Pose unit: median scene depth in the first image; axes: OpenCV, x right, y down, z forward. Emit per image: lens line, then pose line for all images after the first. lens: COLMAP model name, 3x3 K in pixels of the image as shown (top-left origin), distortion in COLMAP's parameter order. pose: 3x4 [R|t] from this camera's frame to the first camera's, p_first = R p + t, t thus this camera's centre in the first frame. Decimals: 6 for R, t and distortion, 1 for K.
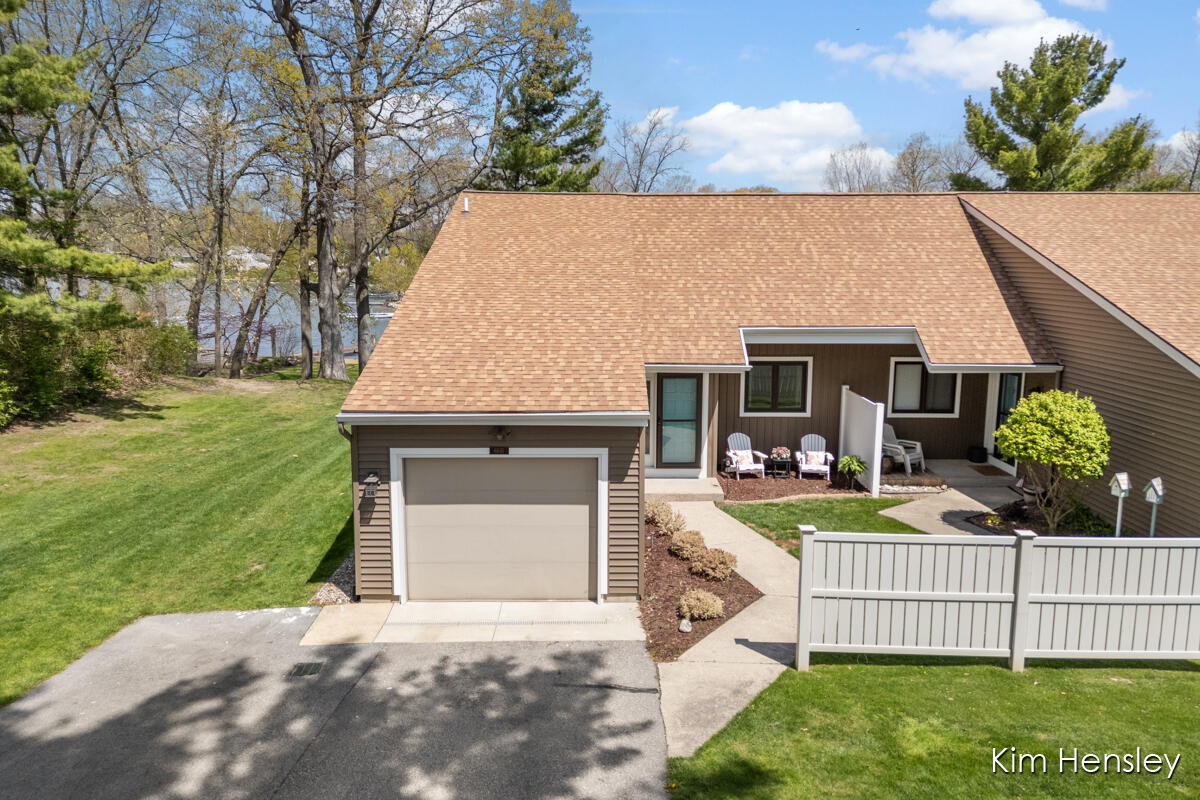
lens RADIAL K [[881.0, 0, 599.3], [0, 881.0, 384.2], [0, 0, 1]] dist [0.076829, -0.083253]
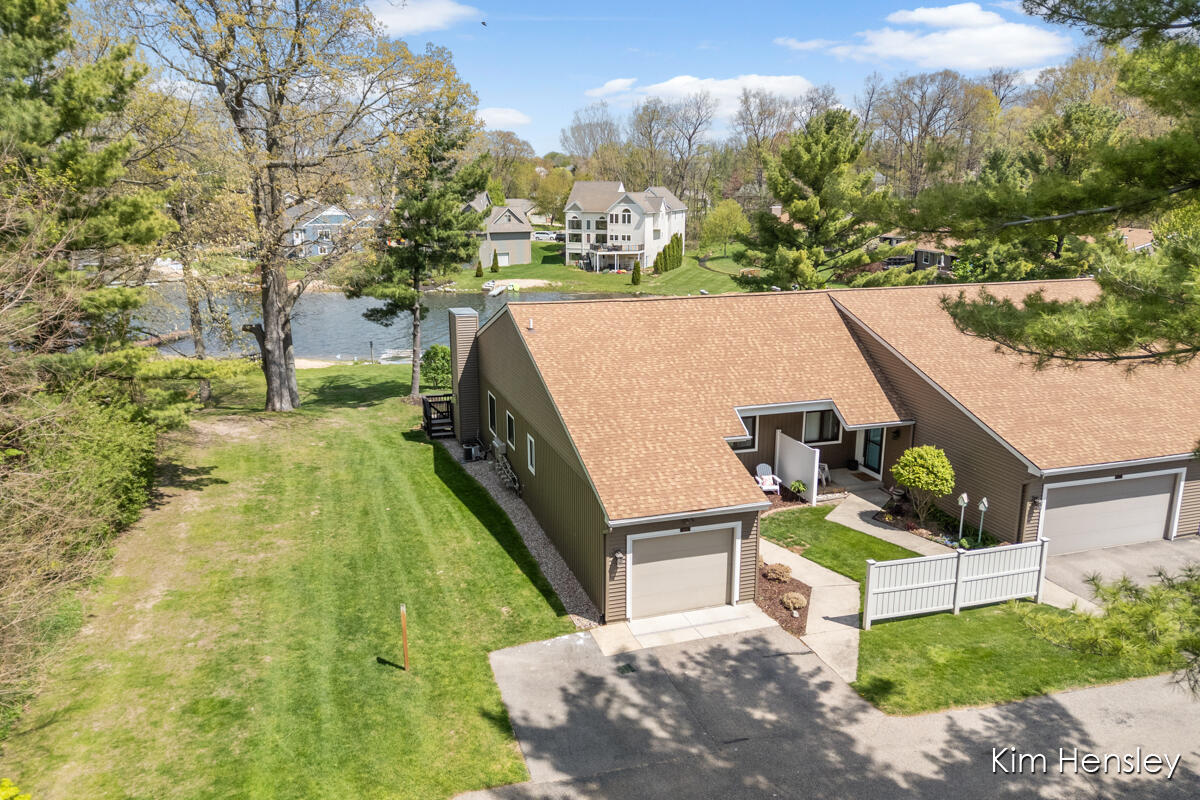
lens RADIAL K [[881.0, 0, 599.3], [0, 881.0, 384.2], [0, 0, 1]] dist [0.076829, -0.083253]
pose [[0.950707, -0.071017, 0.301848, -0.755308], [0.045857, 0.994917, 0.089647, -0.362814], [-0.306680, -0.071387, 0.949132, -0.567195]]
